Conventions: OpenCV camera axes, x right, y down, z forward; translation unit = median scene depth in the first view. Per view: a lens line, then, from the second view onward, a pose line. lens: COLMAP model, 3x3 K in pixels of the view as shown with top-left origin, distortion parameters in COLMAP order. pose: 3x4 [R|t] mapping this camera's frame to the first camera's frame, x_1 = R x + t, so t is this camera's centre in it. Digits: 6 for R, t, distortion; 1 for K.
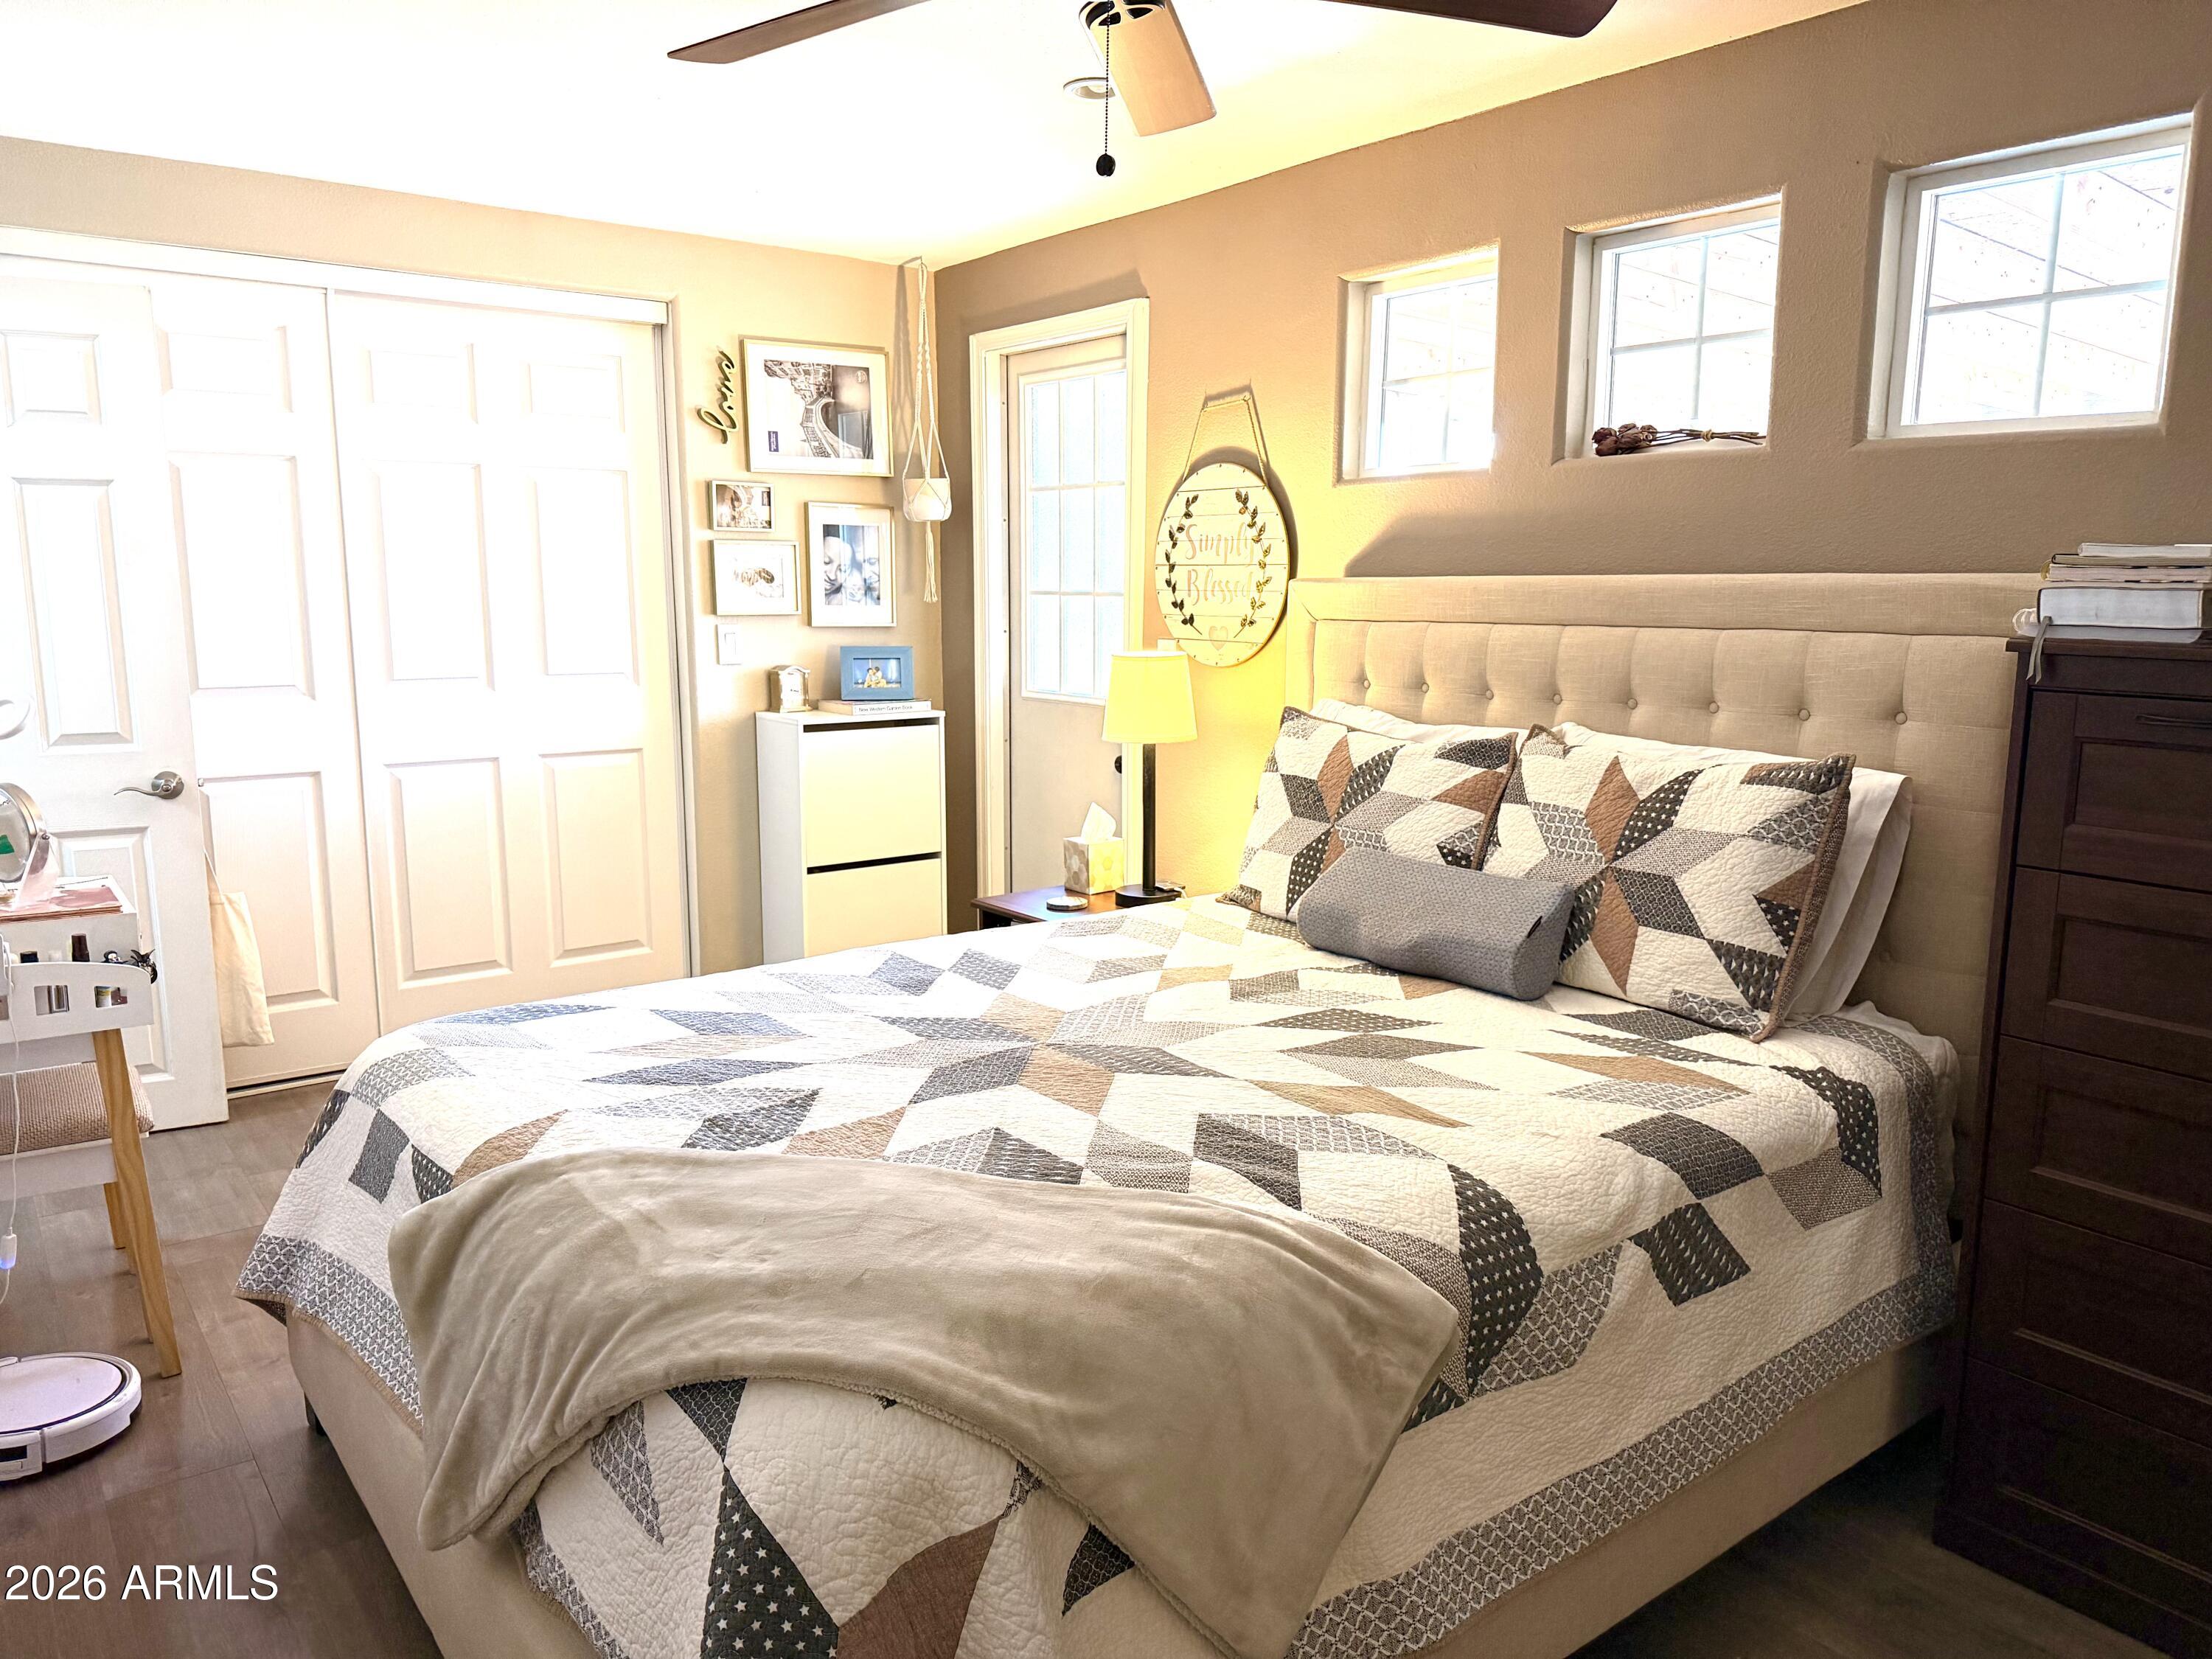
lens RADIAL K [[1555.7, 0, 1104.2], [0, 1555.7, 840.4], [0, 0, 1]] dist [0.011321, -0.000008]
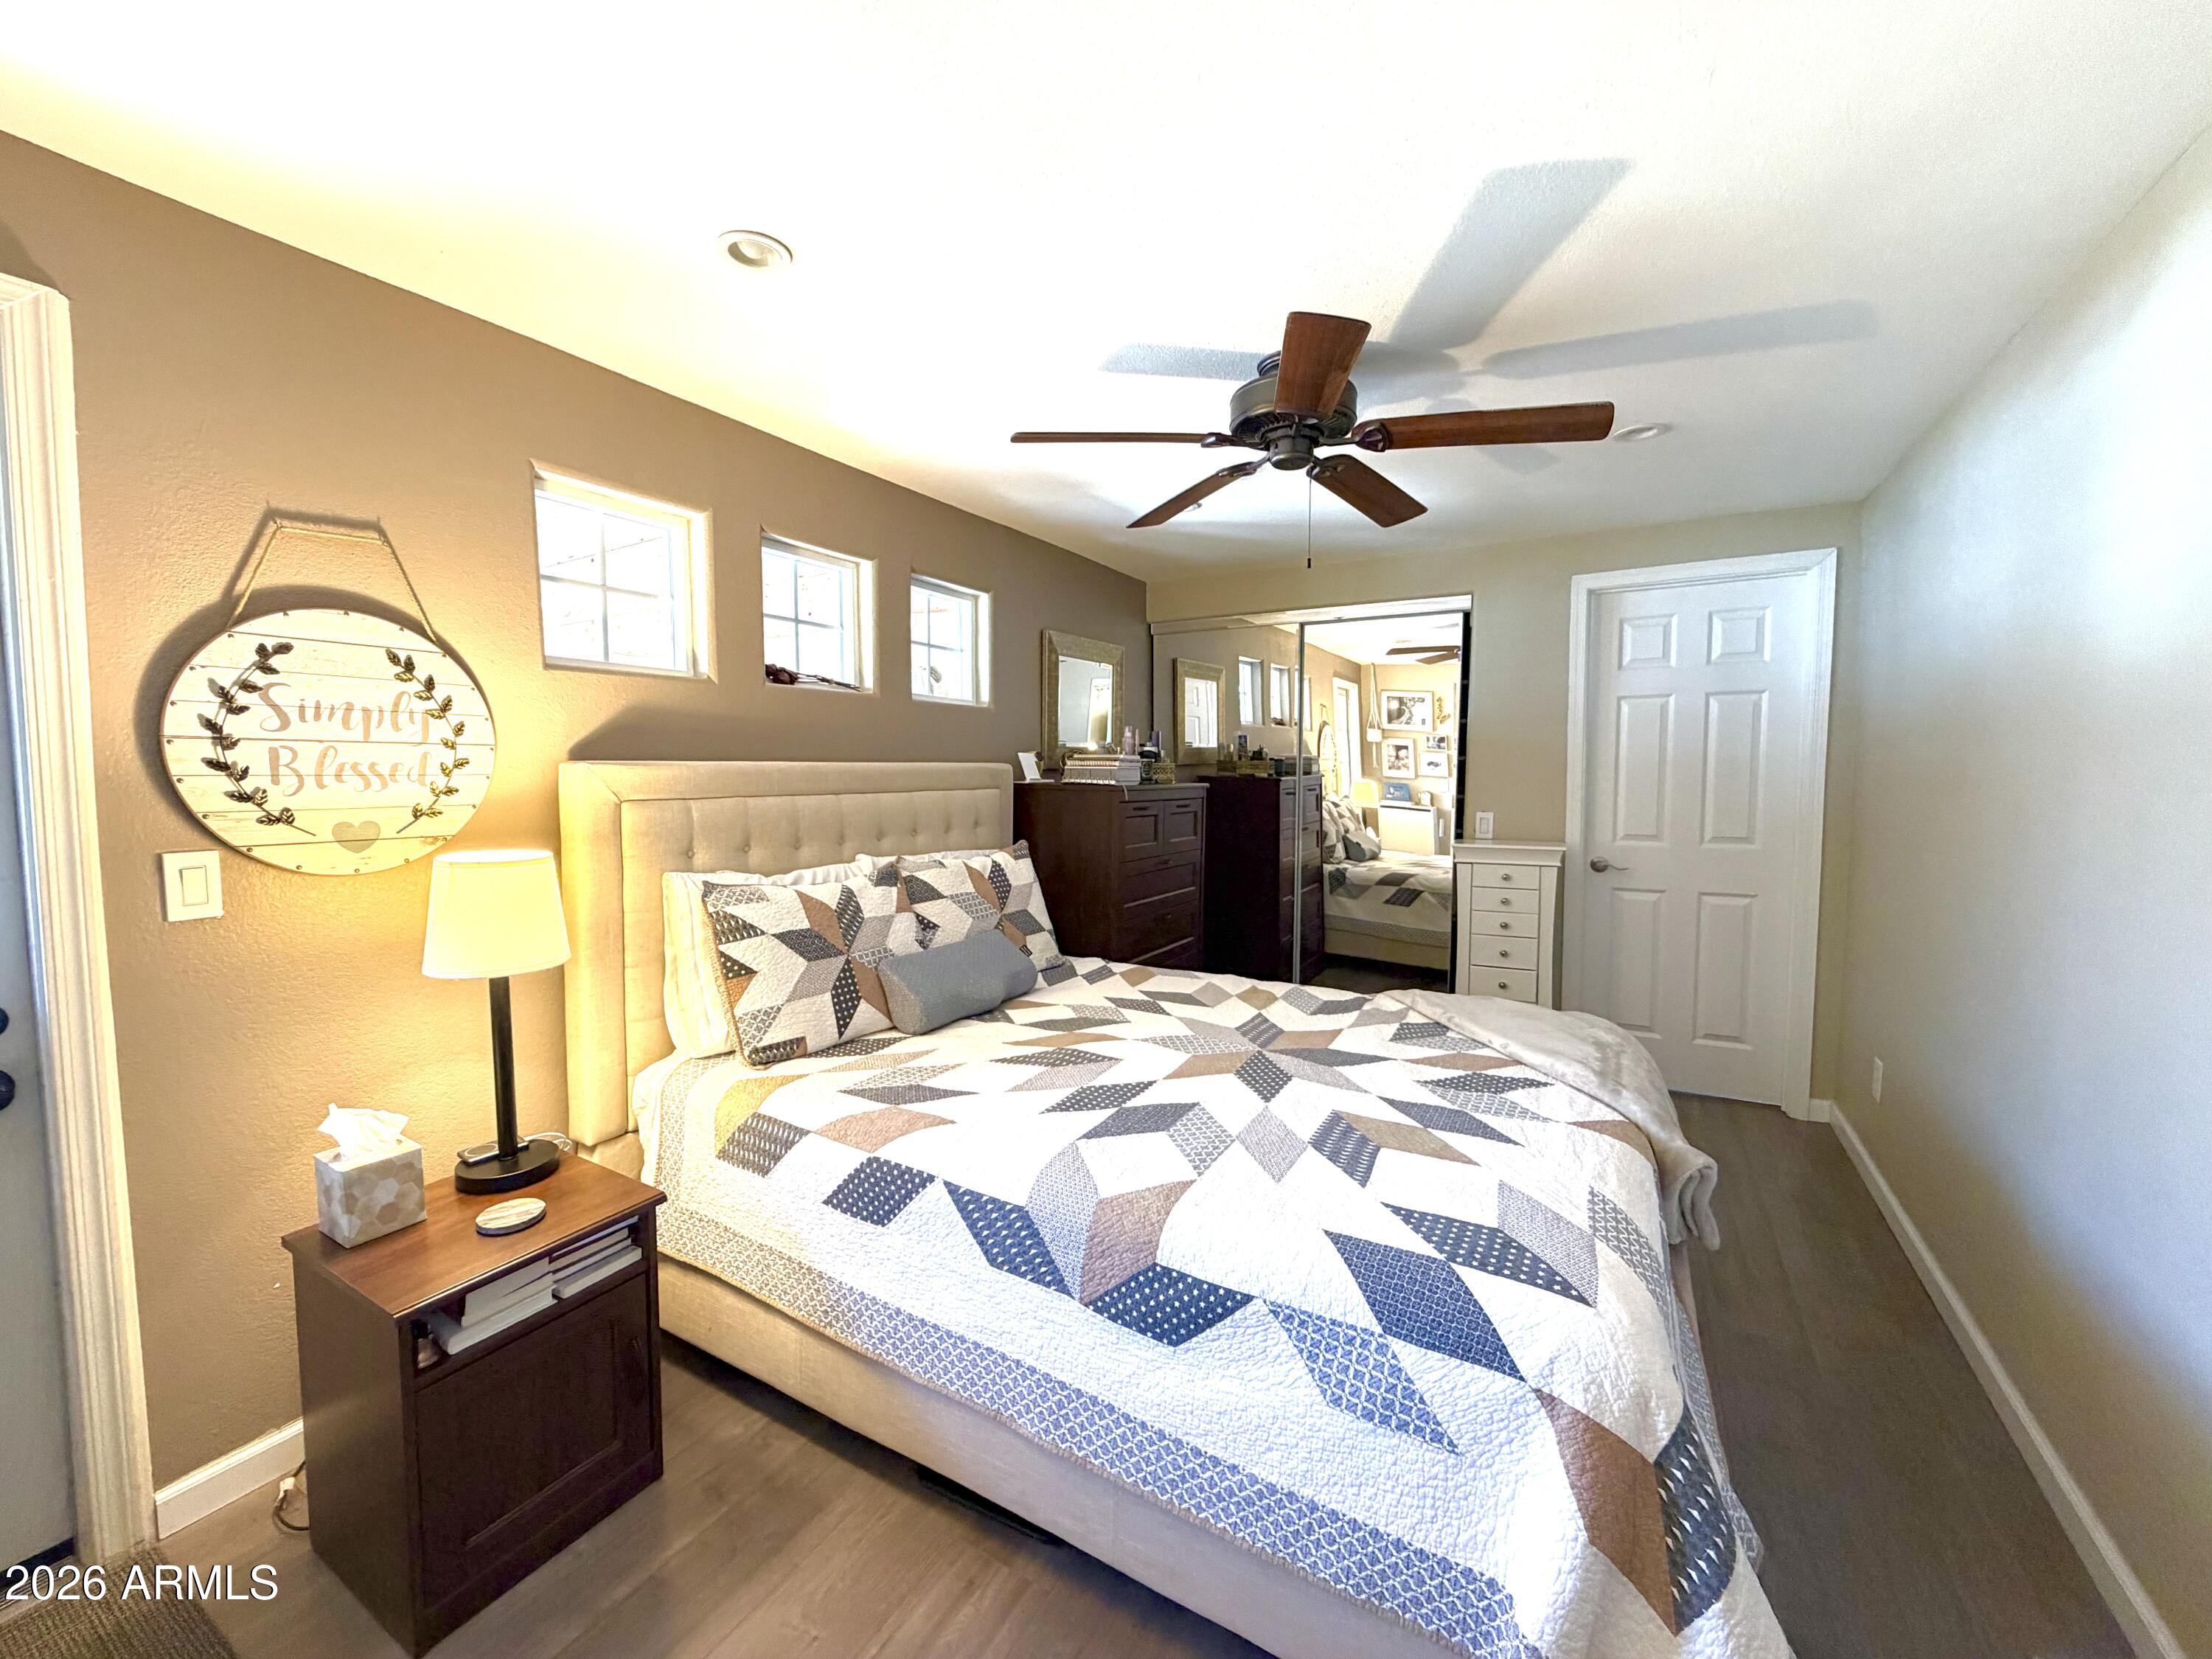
lens RADIAL K [[880.8, 0, 1098.9], [0, 880.8, 820.9], [0, 0, 1]] dist [0.003805, -0.000058]
pose [[-0.377757, -0.055689, 0.924228, -0.584188], [0.150649, 0.981192, 0.120696, -0.171735], [-0.913567, 0.184828, -0.362263, 1.045566]]
